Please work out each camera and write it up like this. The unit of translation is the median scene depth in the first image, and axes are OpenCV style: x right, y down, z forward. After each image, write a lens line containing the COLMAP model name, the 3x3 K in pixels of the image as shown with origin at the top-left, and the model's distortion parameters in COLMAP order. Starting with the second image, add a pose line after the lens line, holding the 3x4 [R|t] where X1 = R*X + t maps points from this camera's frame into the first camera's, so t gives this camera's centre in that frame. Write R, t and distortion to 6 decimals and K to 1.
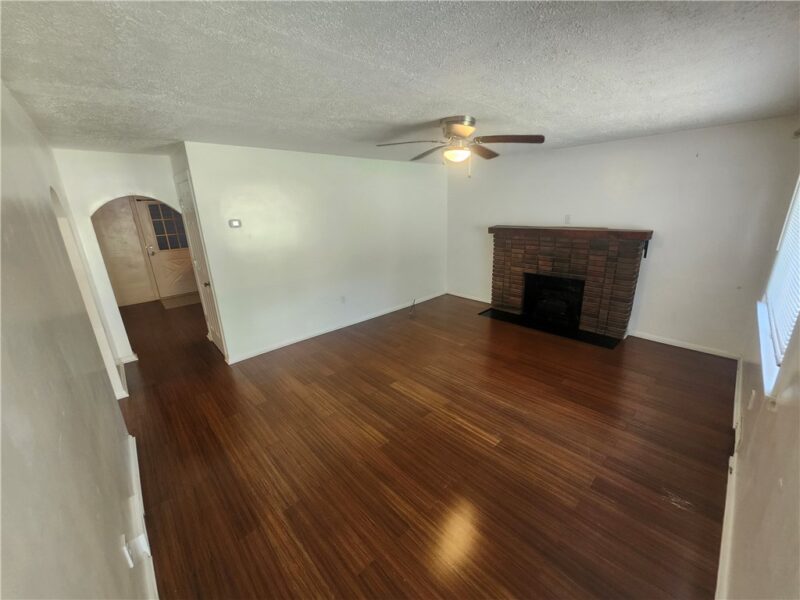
lens RADIAL K [[312.4, 0, 409.7], [0, 312.4, 299.9], [0, 0, 1]] dist [-0.000417, -0.000173]
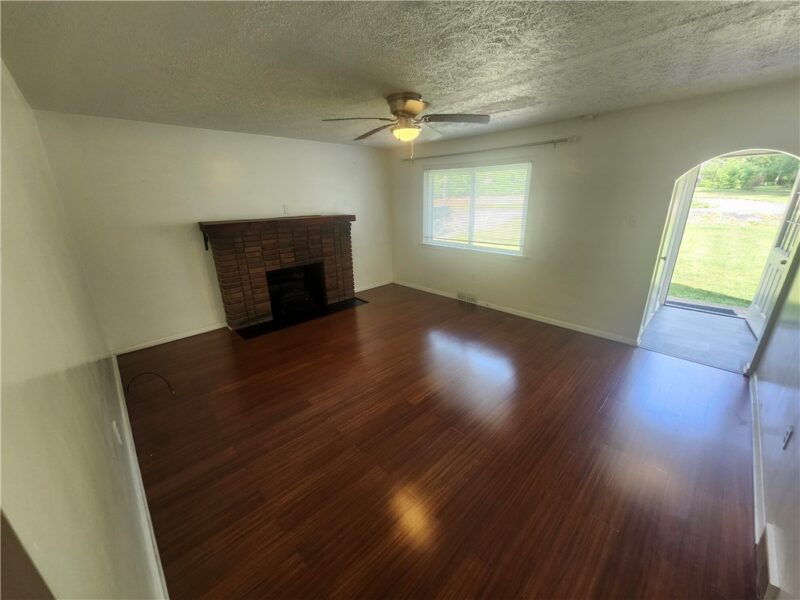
lens RADIAL K [[312.4, 0, 409.7], [0, 312.4, 299.9], [0, 0, 1]] dist [-0.000417, -0.000173]
pose [[-0.010111, -0.288453, 0.957441, -0.545774], [0.307486, 0.910200, 0.277468, -0.146869], [-0.951499, 0.297205, 0.079492, 0.618276]]
